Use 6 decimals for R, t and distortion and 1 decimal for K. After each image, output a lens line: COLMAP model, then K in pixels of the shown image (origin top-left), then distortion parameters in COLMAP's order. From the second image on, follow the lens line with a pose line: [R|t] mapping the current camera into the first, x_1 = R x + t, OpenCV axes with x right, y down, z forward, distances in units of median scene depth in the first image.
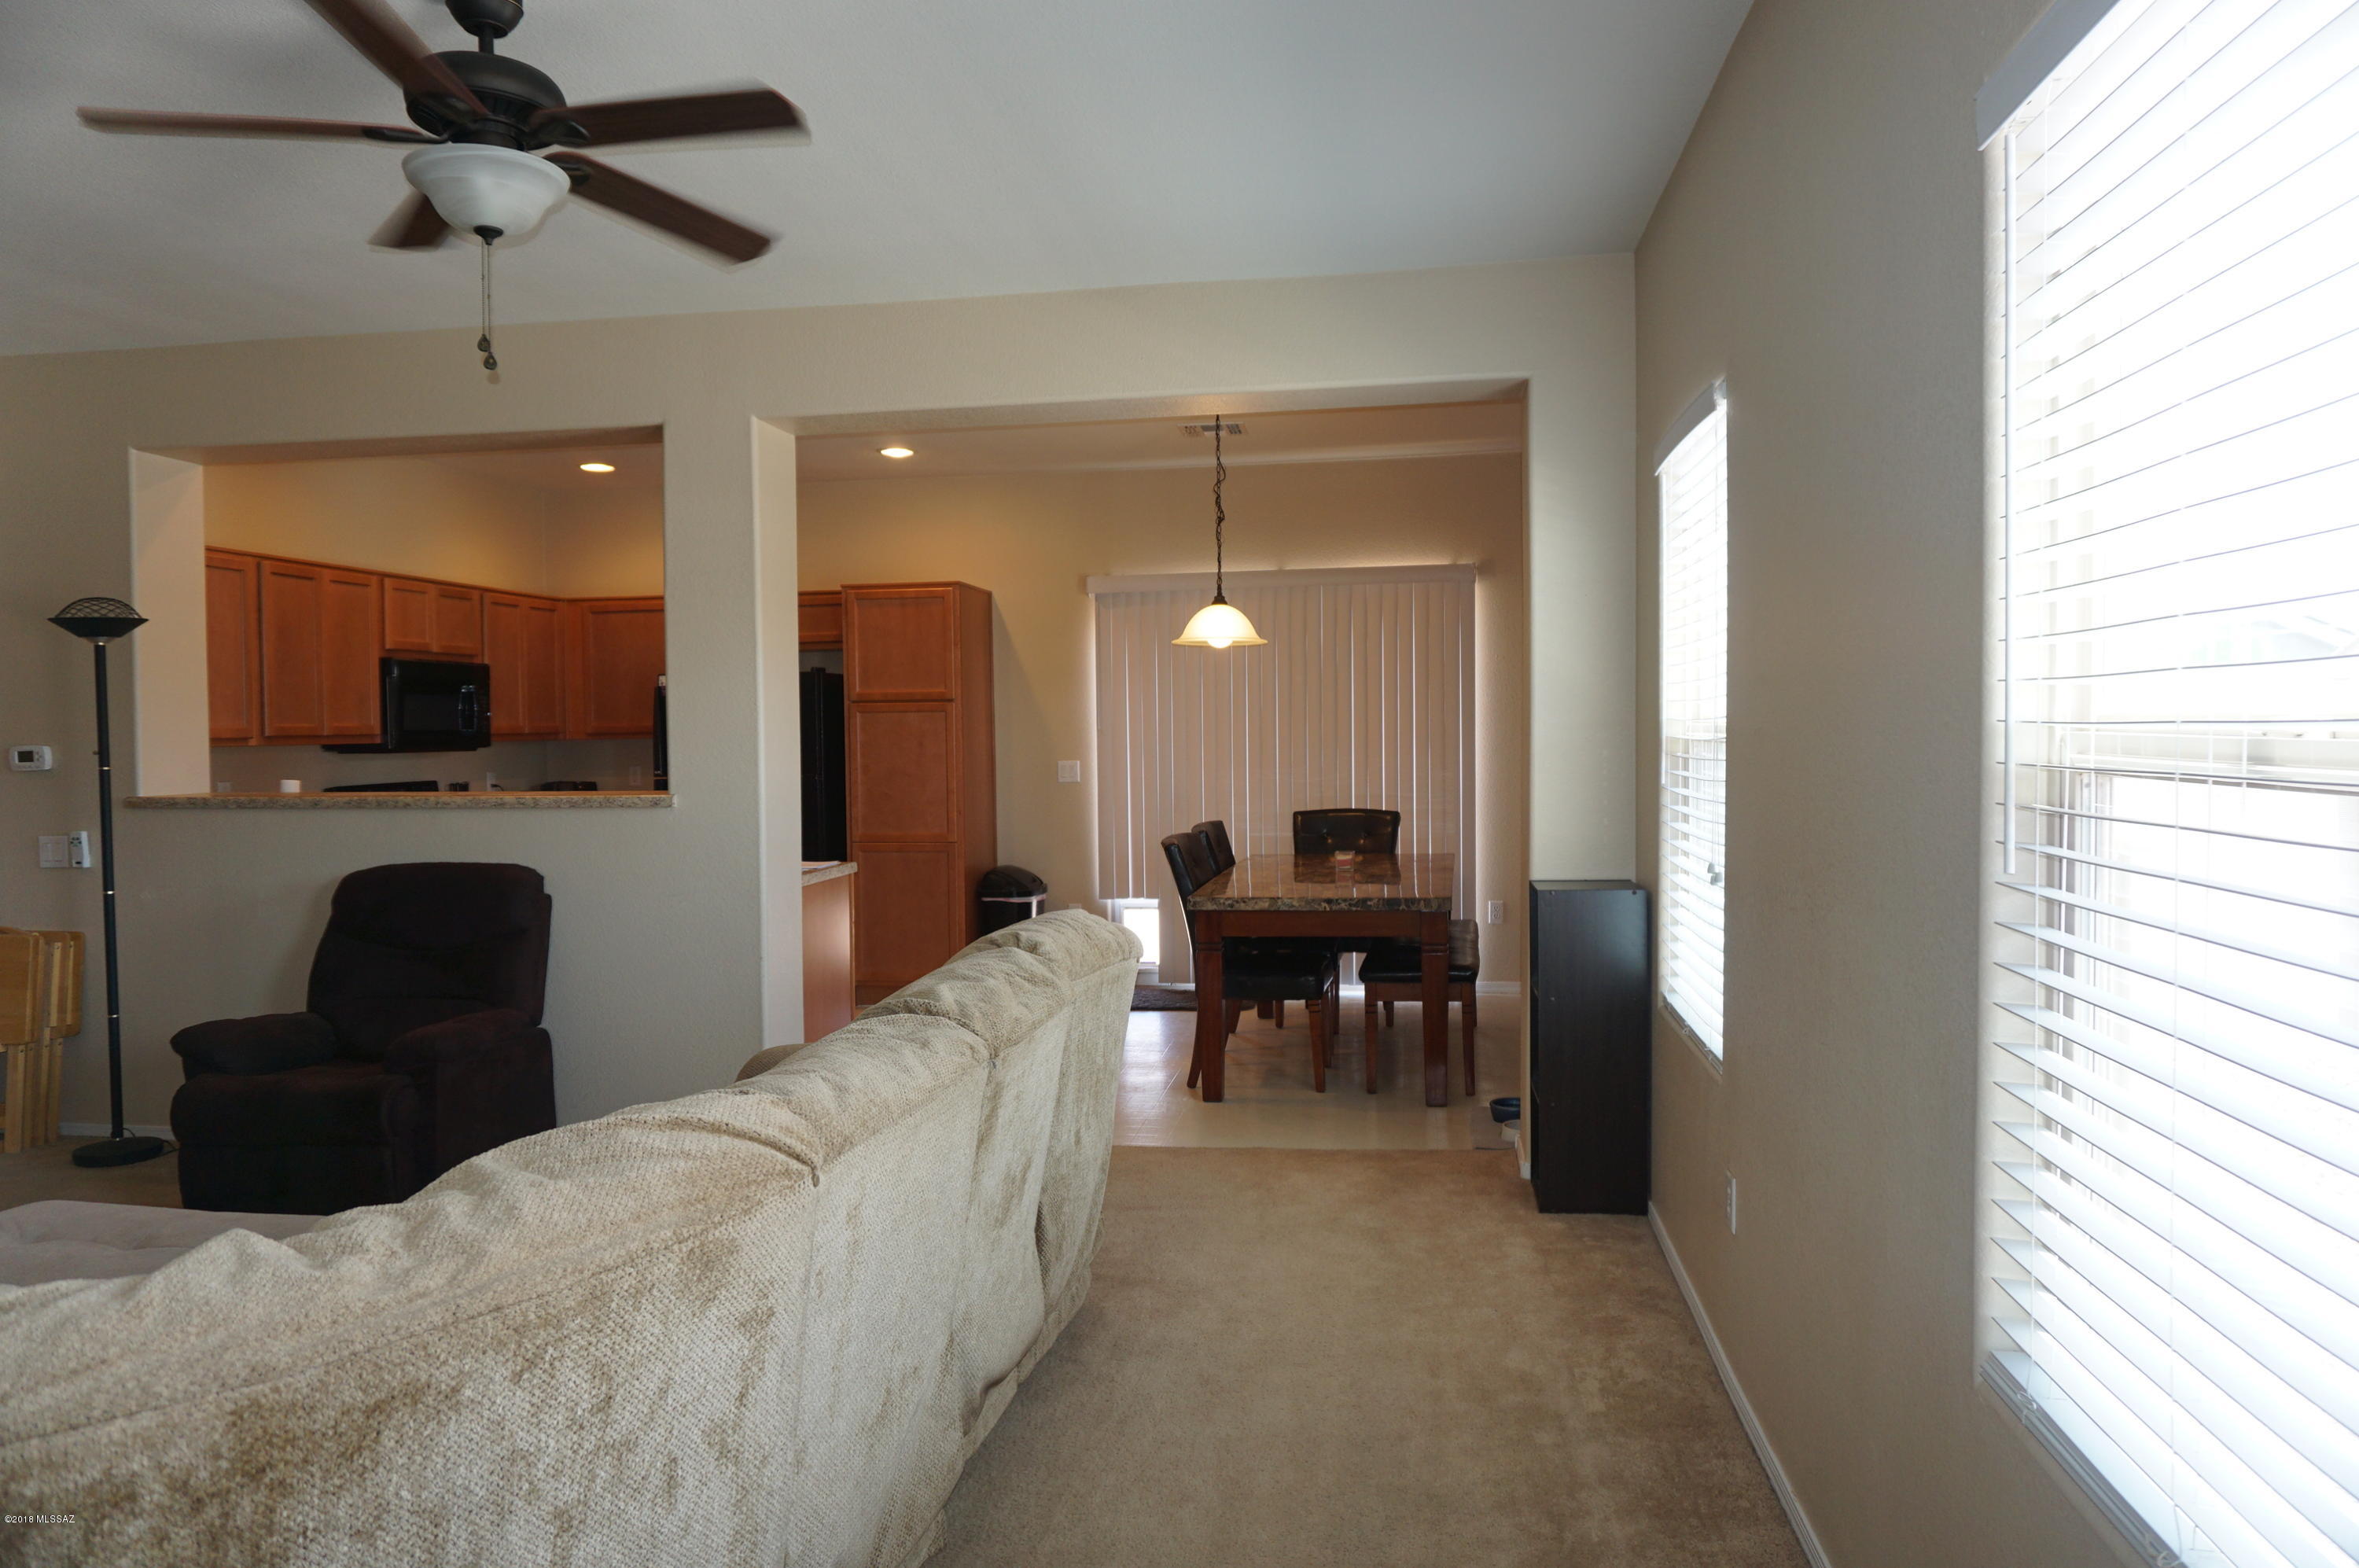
lens RADIAL K [[1595.8, 0, 1179.5], [0, 1595.8, 784.0], [0, 0, 1]] dist [-0.008525, 0.039159]
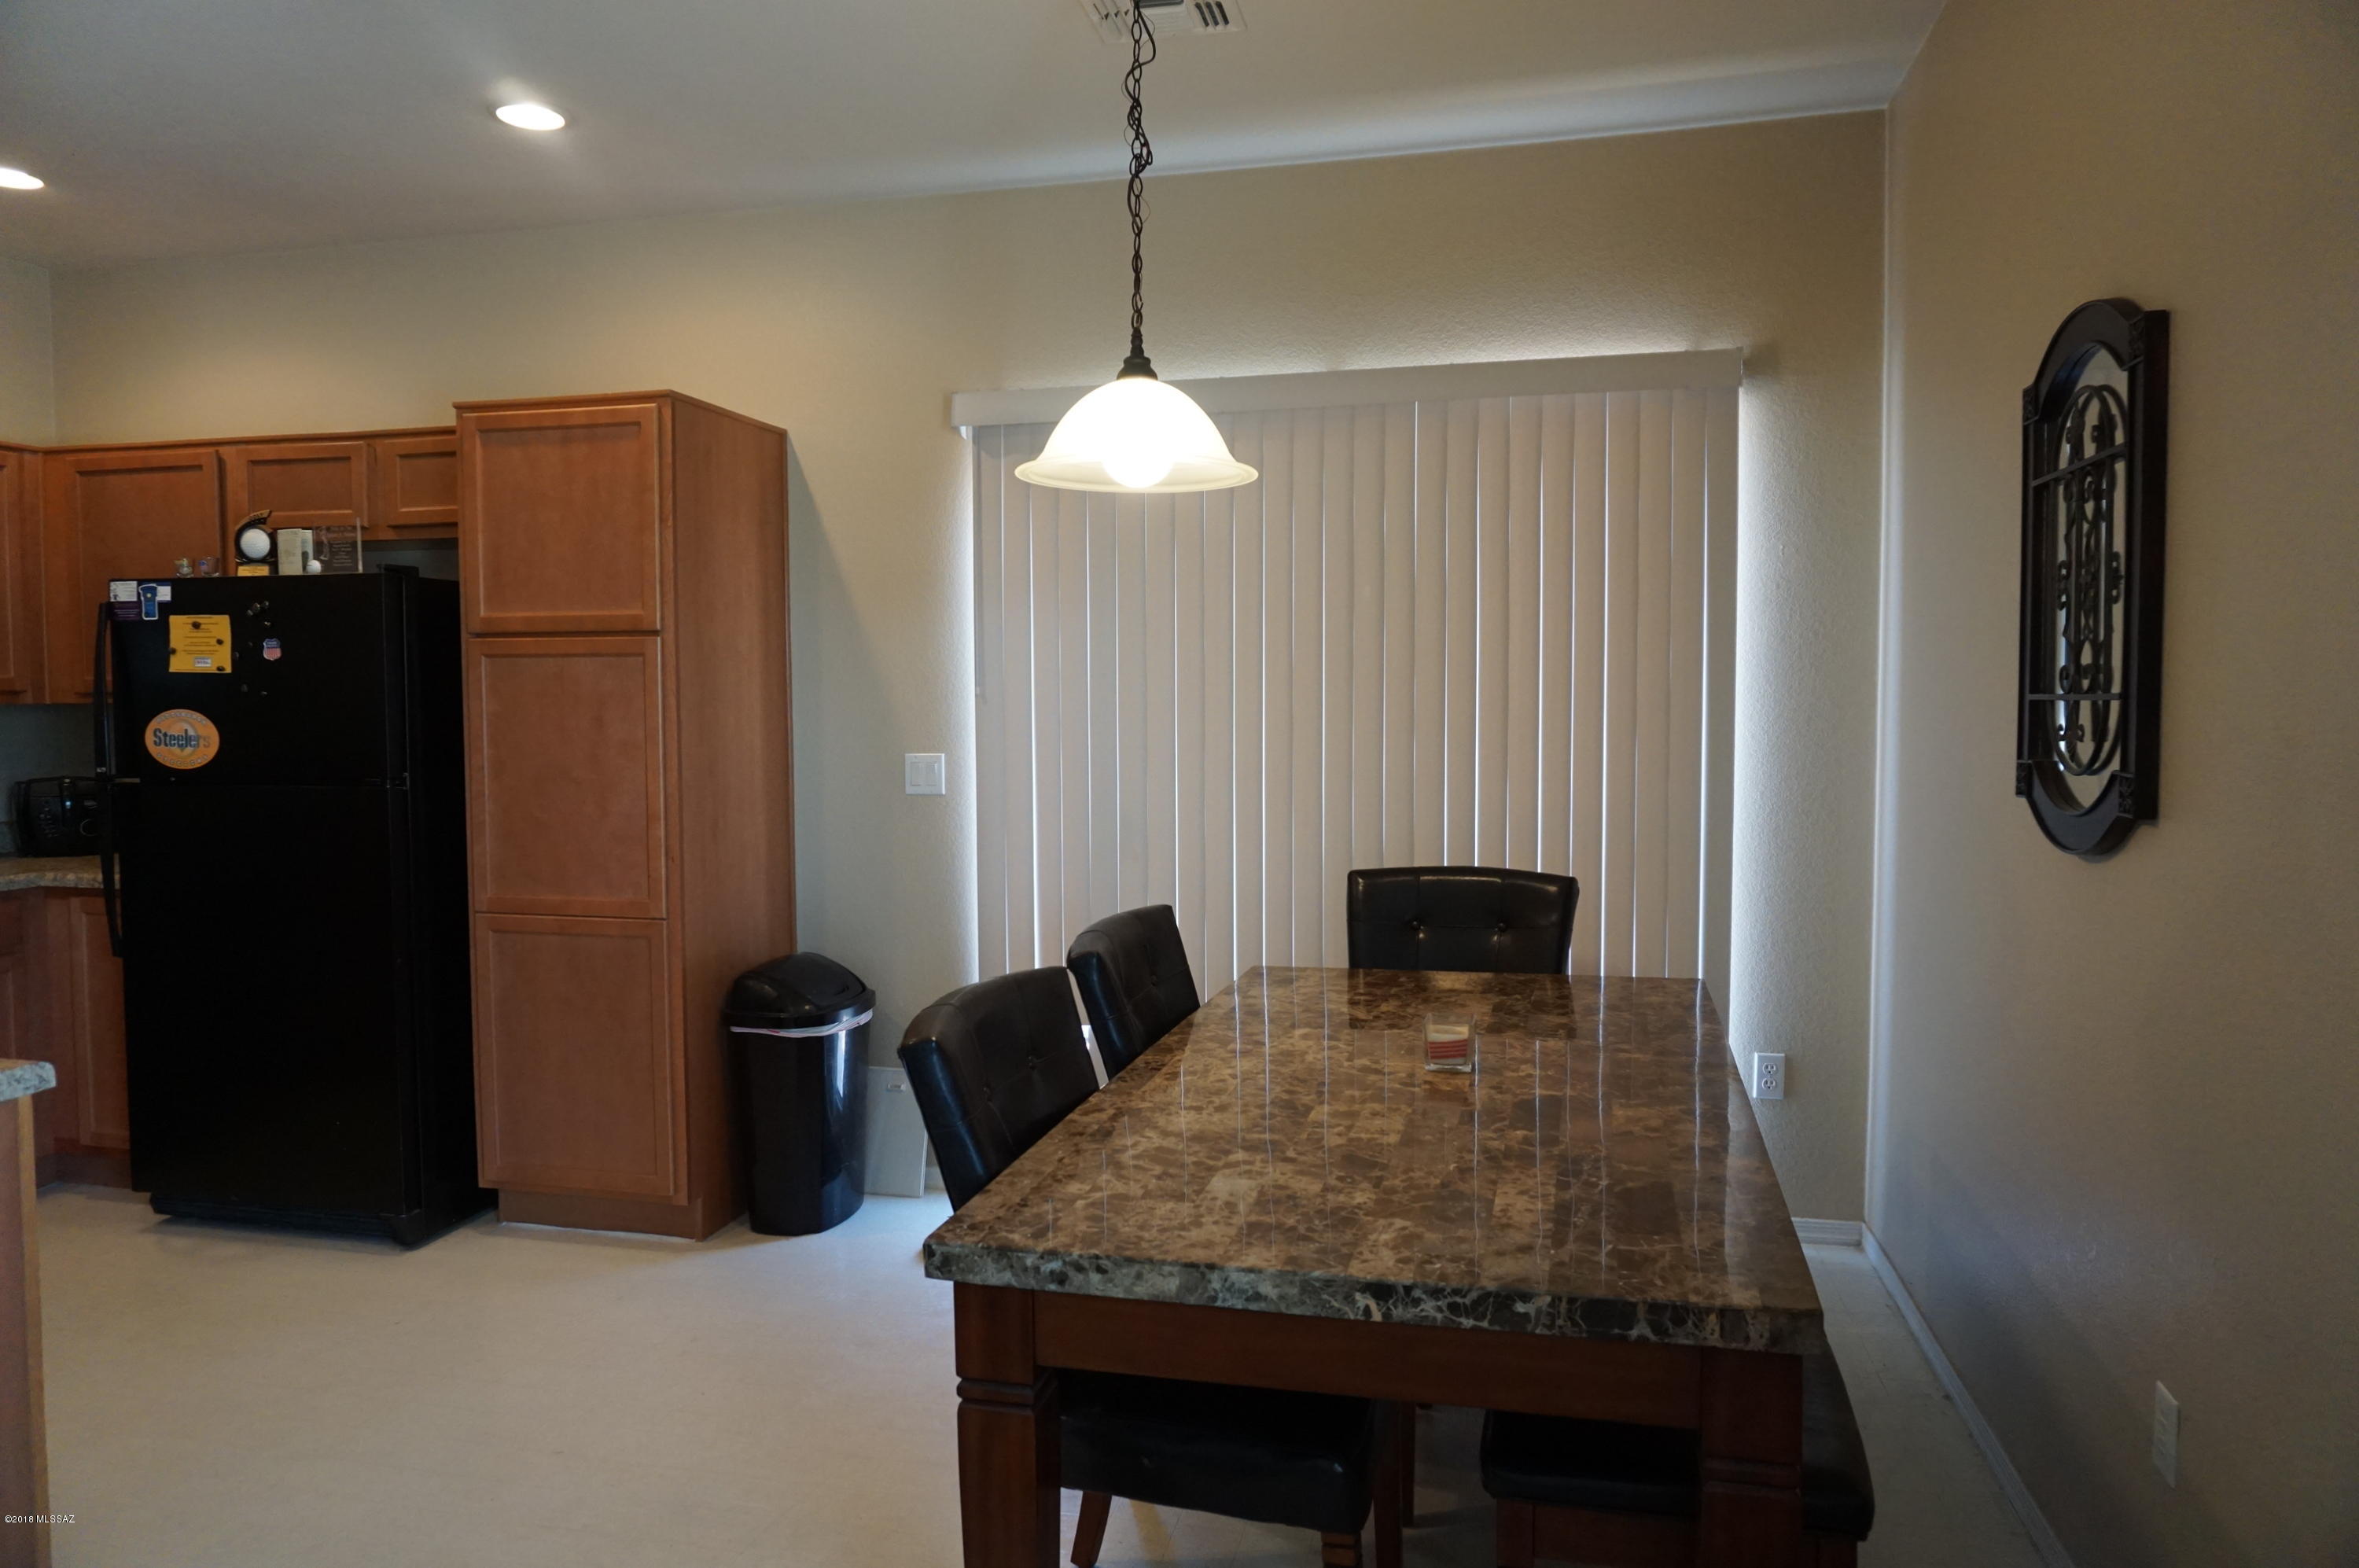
lens RADIAL K [[1595.8, 0, 1179.5], [0, 1595.8, 784.0], [0, 0, 1]] dist [-0.008525, 0.039159]
pose [[0.996962, 0.010863, -0.077125, 0.057224], [-0.008989, 0.999657, 0.024611, -0.019109], [0.077366, -0.023843, 0.996718, 0.516770]]
